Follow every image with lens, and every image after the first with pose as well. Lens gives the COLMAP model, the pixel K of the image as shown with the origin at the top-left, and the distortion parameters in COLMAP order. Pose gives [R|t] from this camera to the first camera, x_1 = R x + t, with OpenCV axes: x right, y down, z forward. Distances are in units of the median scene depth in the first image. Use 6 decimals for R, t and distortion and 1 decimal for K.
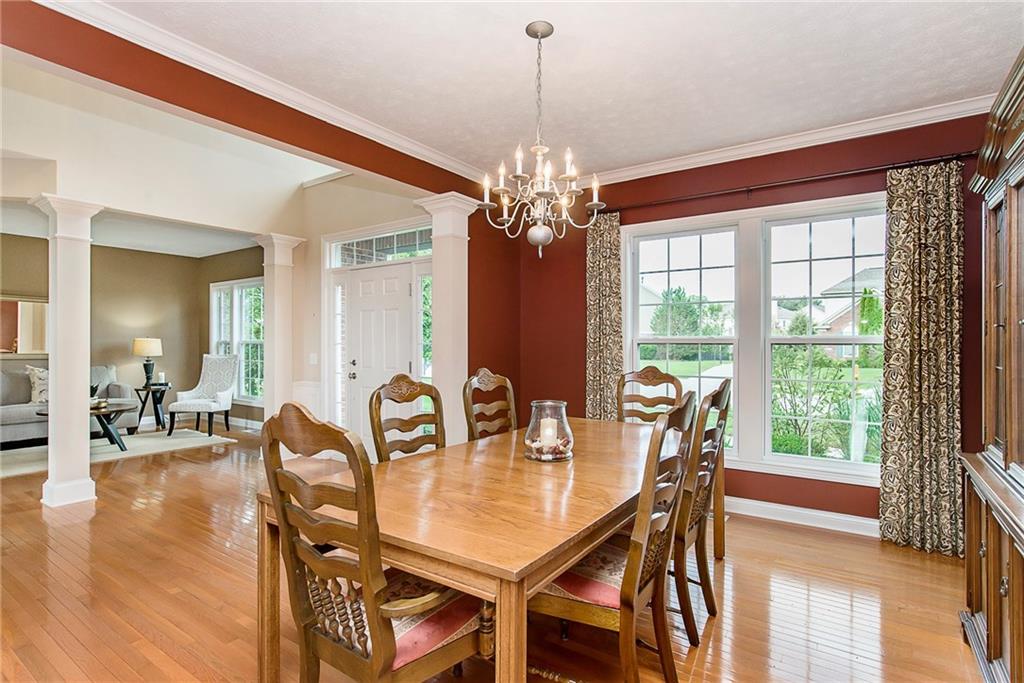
lens RADIAL K [[505.1, 0, 512.0], [0, 505.1, 341.5], [0, 0, 1]] dist [-0.002834, -0.000318]
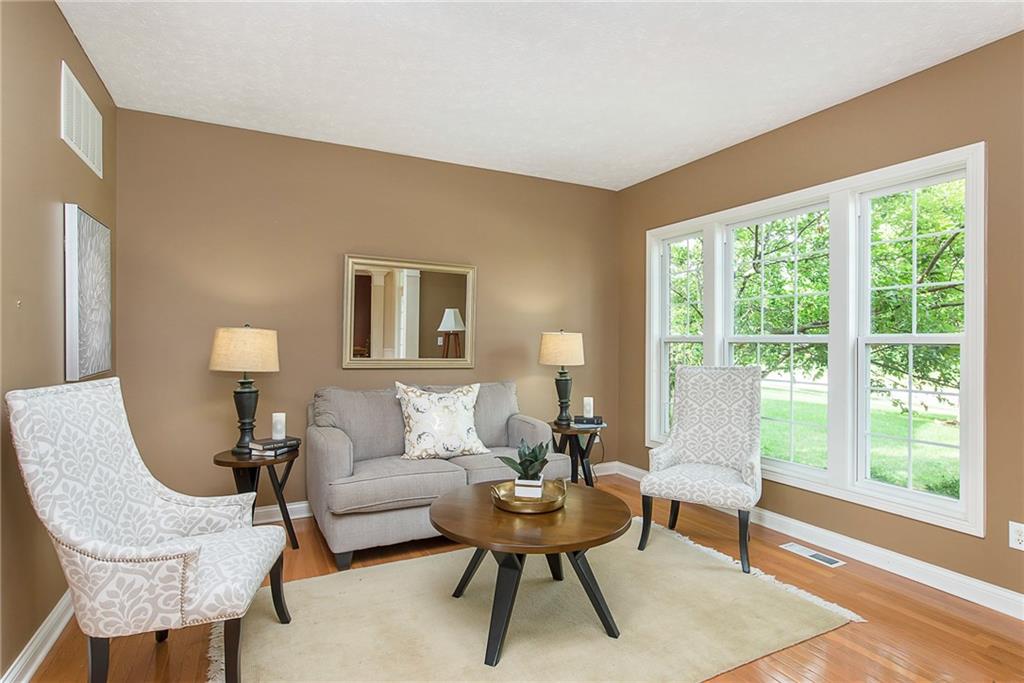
lens RADIAL K [[522.1, 0, 512.0], [0, 522.1, 341.5], [0, 0, 1]] dist [-0.005663, 0.000356]
pose [[0.876981, 0.001488, -0.480523, -0.317848], [-0.001606, 0.999999, 0.000165, 0.002244], [0.480523, 0.000627, 0.876982, 0.307783]]
